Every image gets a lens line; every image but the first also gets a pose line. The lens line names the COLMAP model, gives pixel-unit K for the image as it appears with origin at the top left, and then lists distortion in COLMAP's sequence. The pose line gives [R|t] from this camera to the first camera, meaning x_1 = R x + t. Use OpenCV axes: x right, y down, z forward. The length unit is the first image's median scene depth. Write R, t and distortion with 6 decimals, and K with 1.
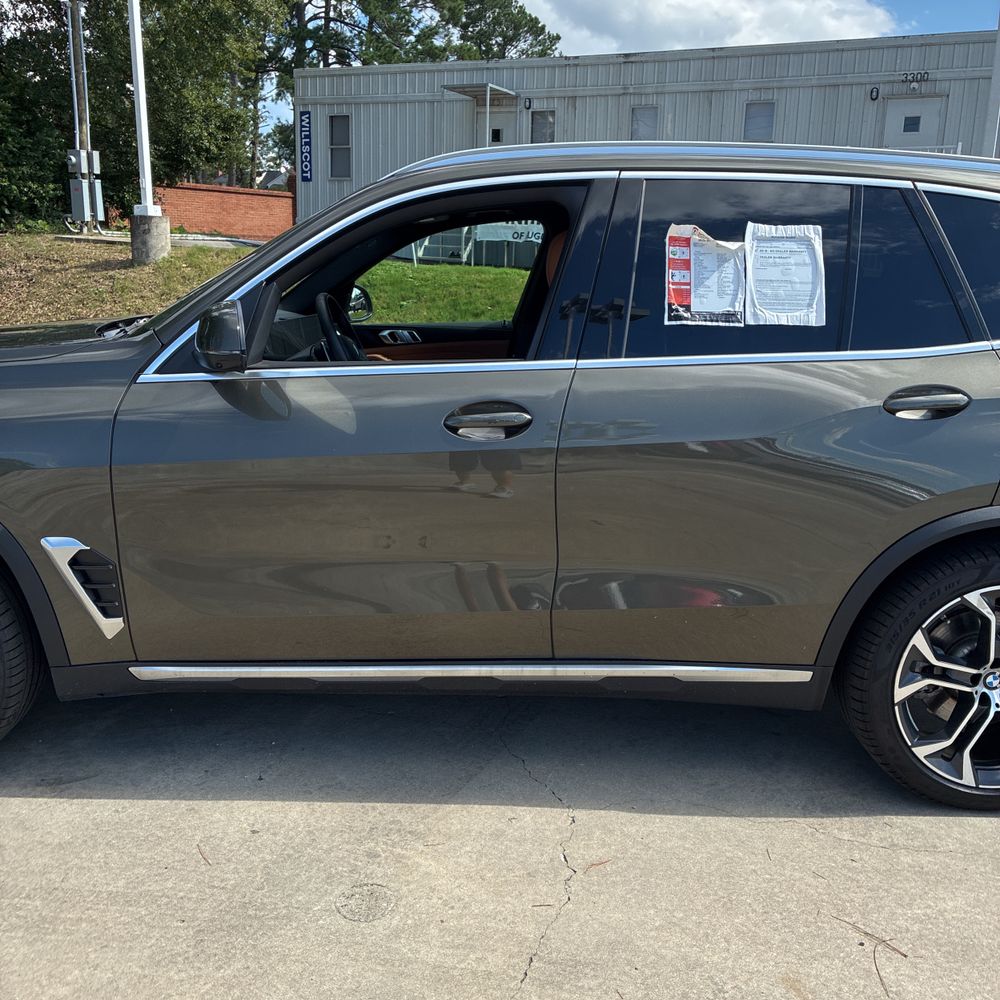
lens RADIAL K [[1031.4, 0, 515.7], [0, 1031.4, 499.7], [0, 0, 1]] dist [-0.024330, 0.102788]
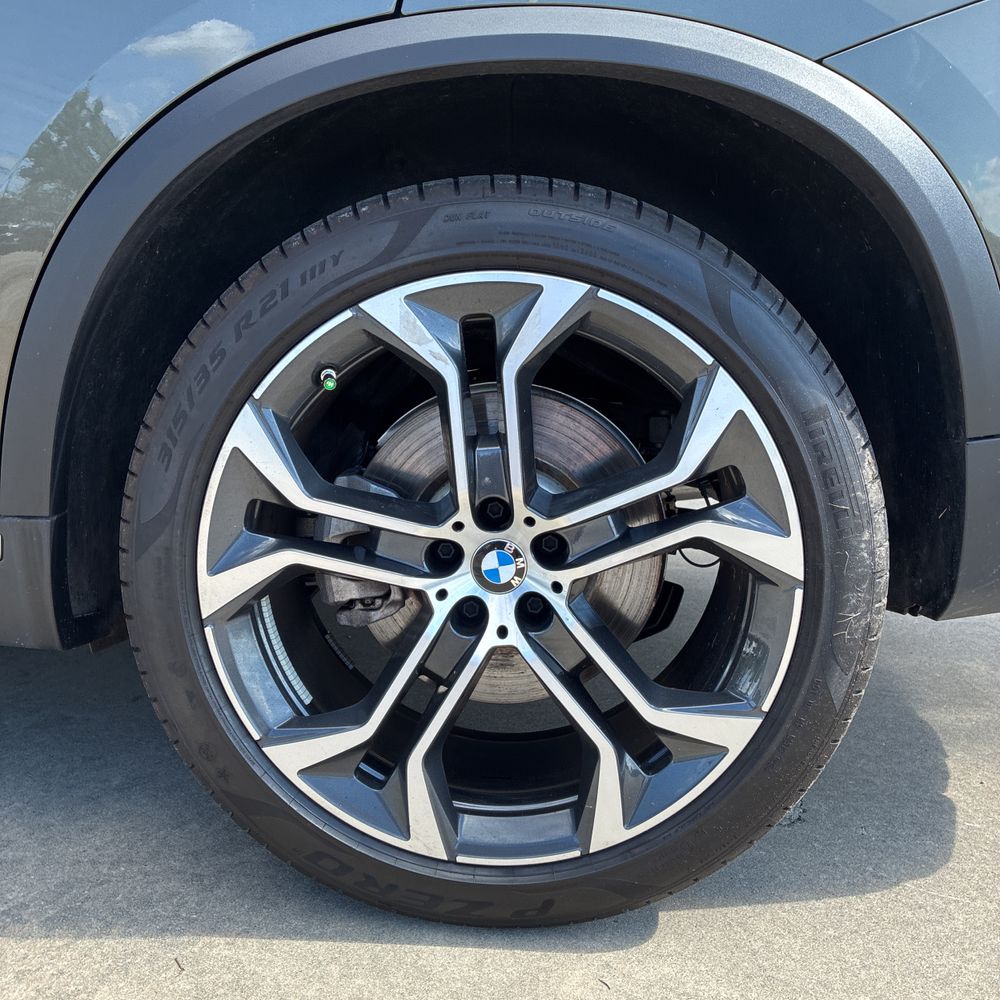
lens RADIAL K [[1018.0, 0, 487.0], [0, 1018.0, 508.1], [0, 0, 1]] dist [0.021992, -0.011089]
pose [[0.998404, 0.002823, -0.056403, 0.097579], [-0.007205, 0.996956, -0.077638, 0.037236], [0.056012, 0.077920, 0.995385, 0.129416]]
